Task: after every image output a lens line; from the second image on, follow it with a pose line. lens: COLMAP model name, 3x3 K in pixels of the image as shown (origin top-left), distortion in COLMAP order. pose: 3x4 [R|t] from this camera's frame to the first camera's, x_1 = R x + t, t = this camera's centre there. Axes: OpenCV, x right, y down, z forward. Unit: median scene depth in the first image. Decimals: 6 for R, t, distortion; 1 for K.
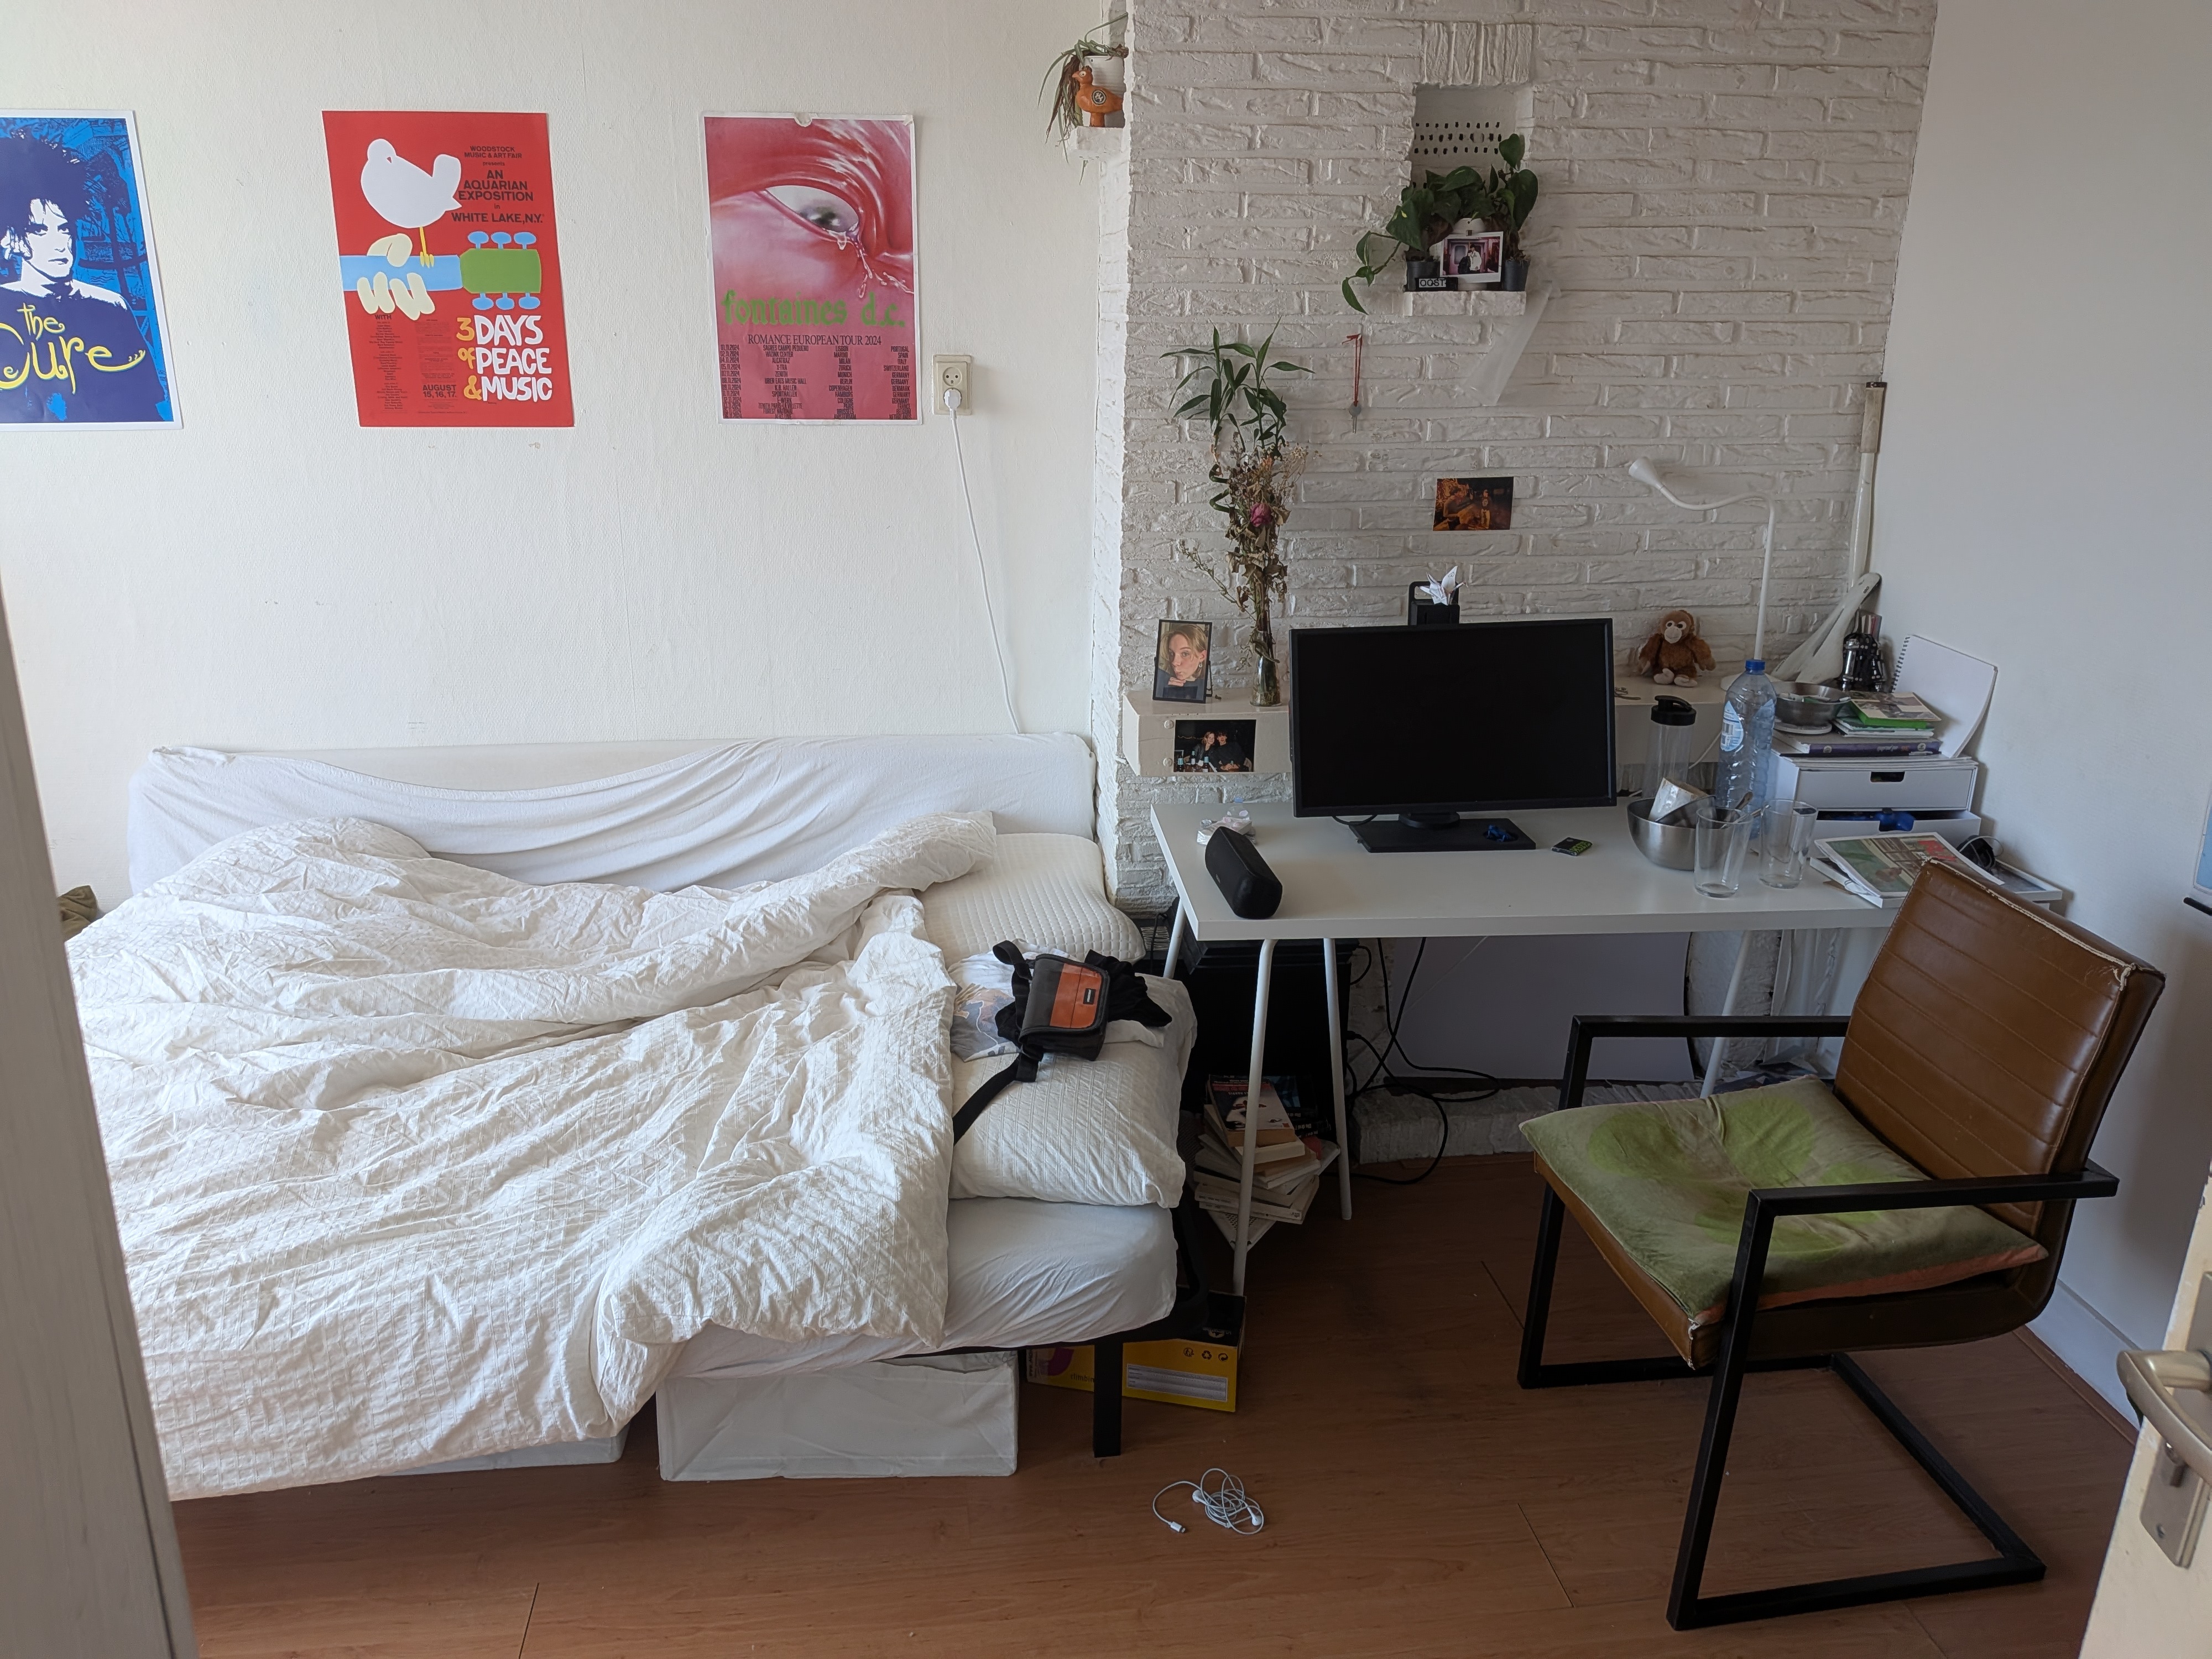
lens RADIAL K [[1579.0, 0, 1098.4], [0, 1579.0, 785.5], [0, 0, 1]] dist [0.065637, -0.091514]
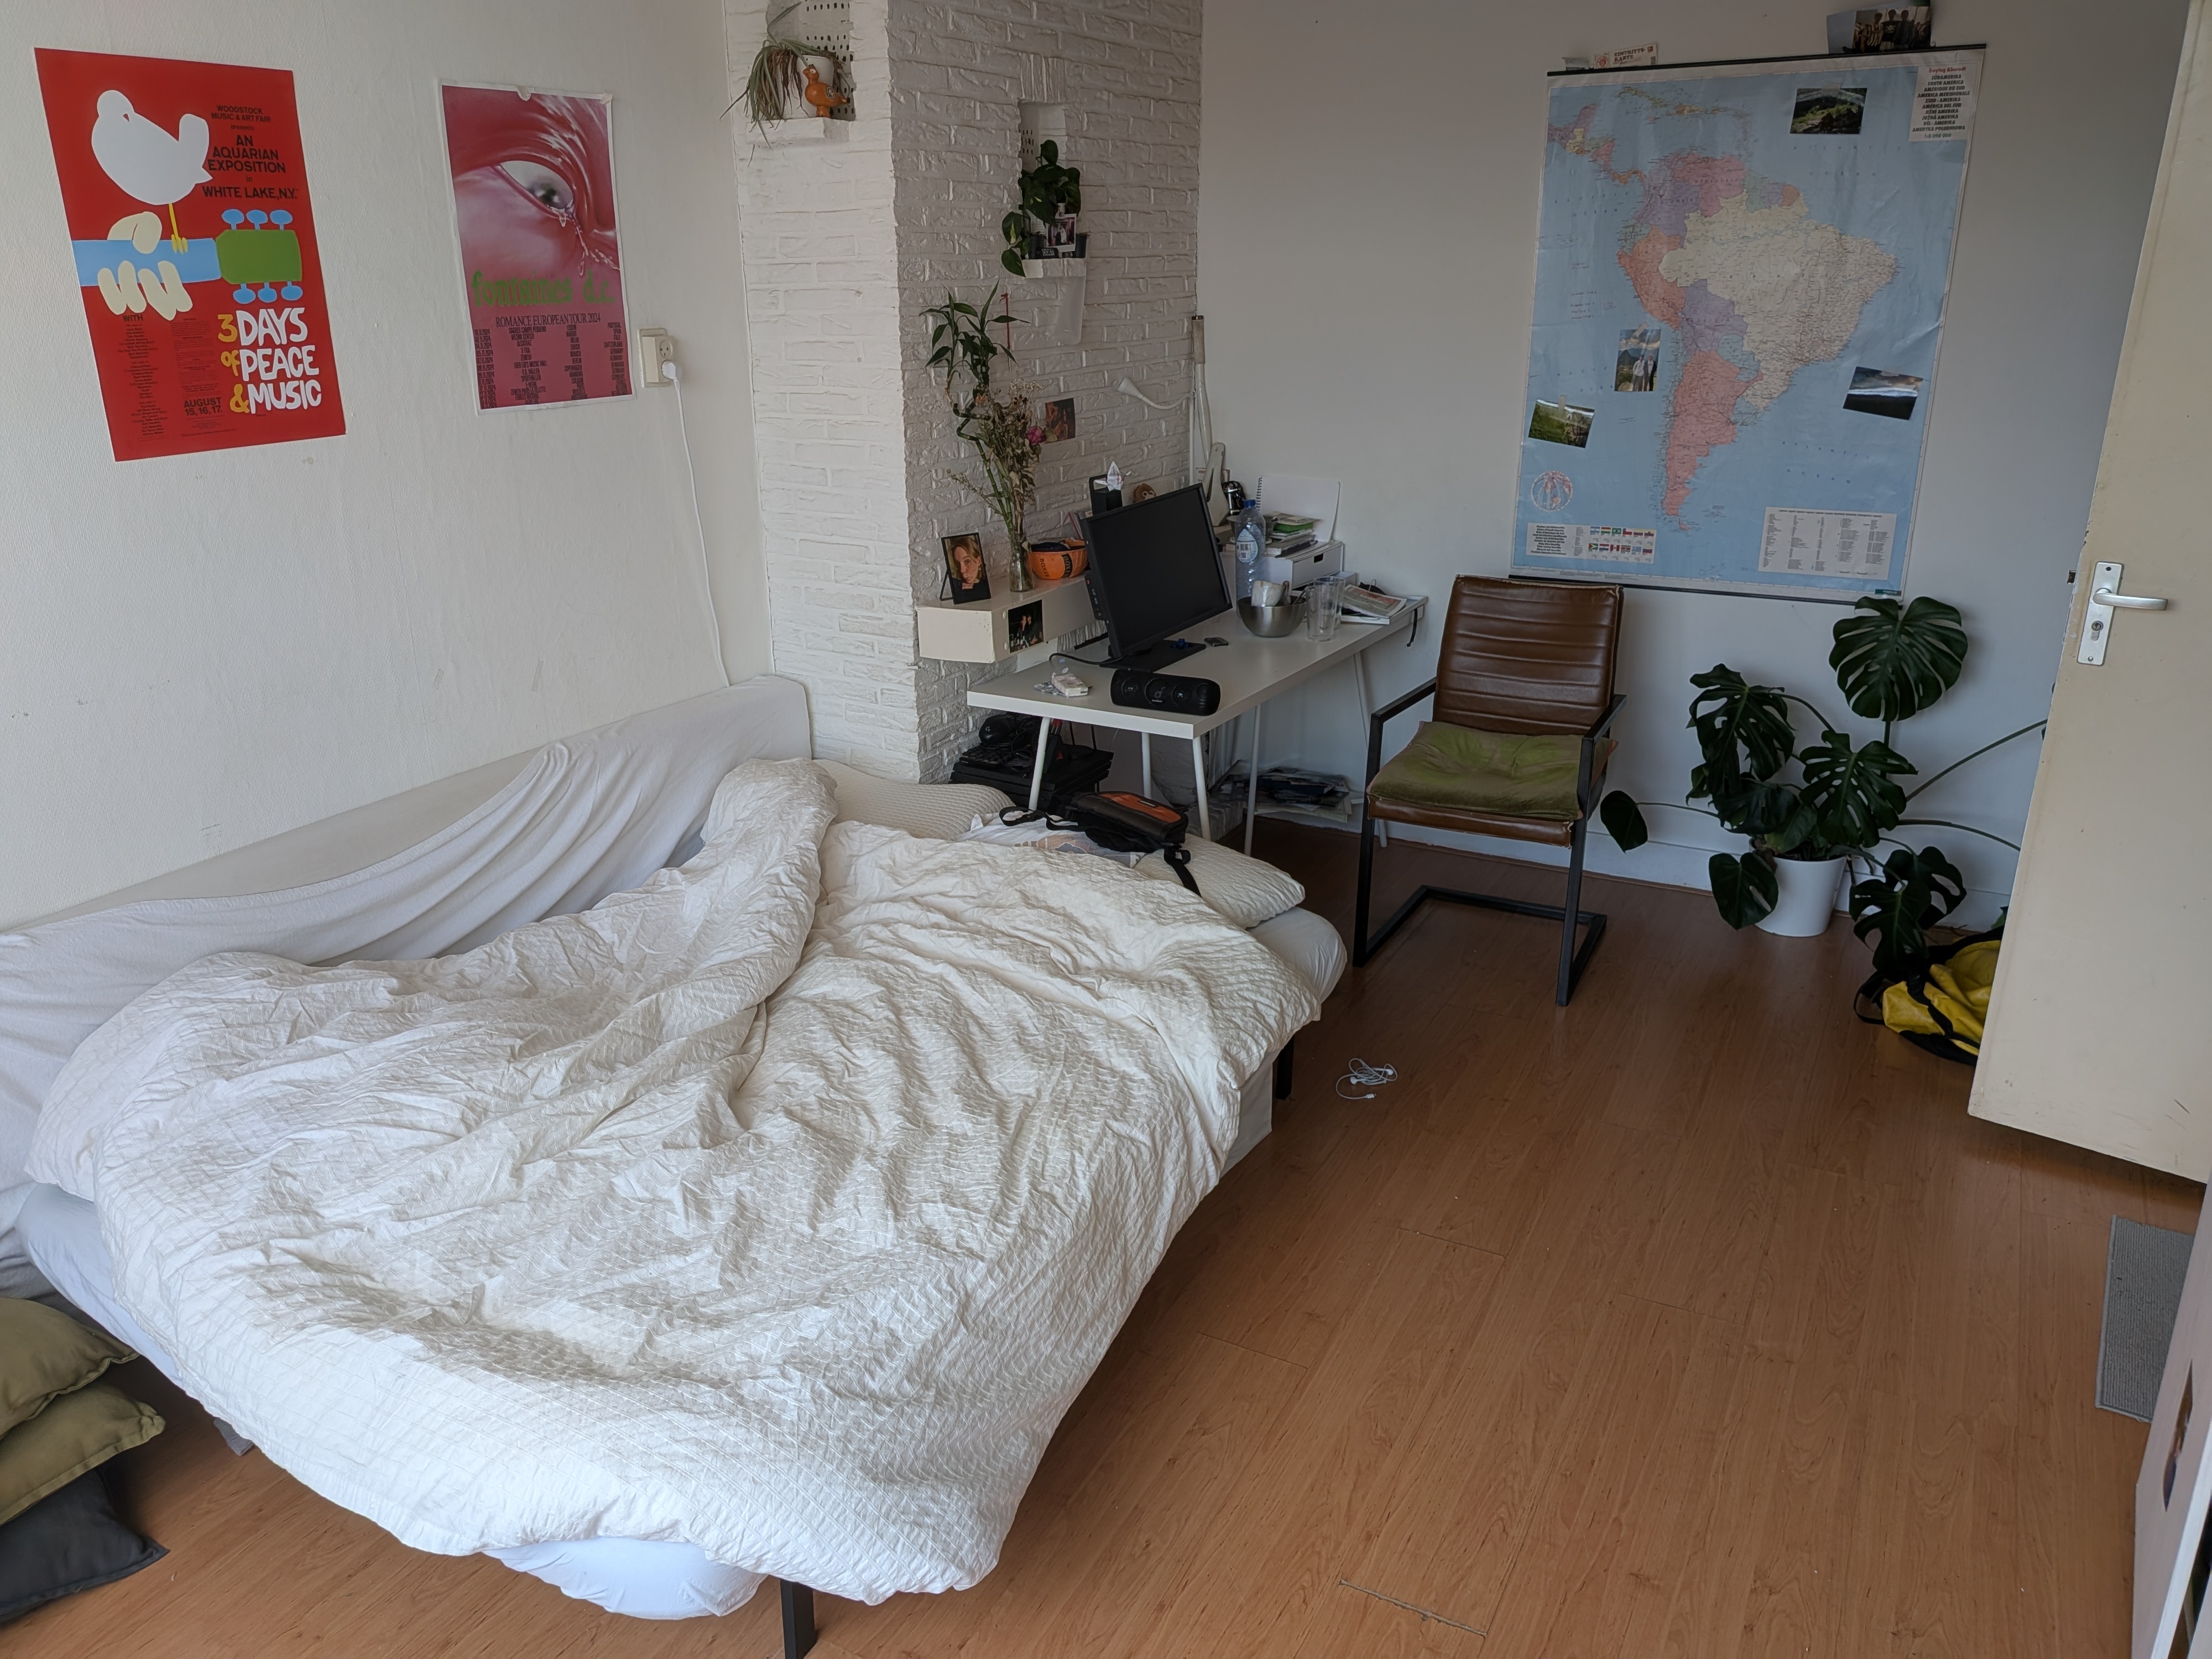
lens RADIAL K [[1579.0, 0, 1098.4], [0, 1579.0, 785.5], [0, 0, 1]] dist [0.065637, -0.091514]
pose [[0.595235, -0.270779, 0.756554, -0.821903], [0.257615, 0.956121, 0.139522, -0.060265], [-0.761137, 0.111852, 0.638874, 0.159764]]
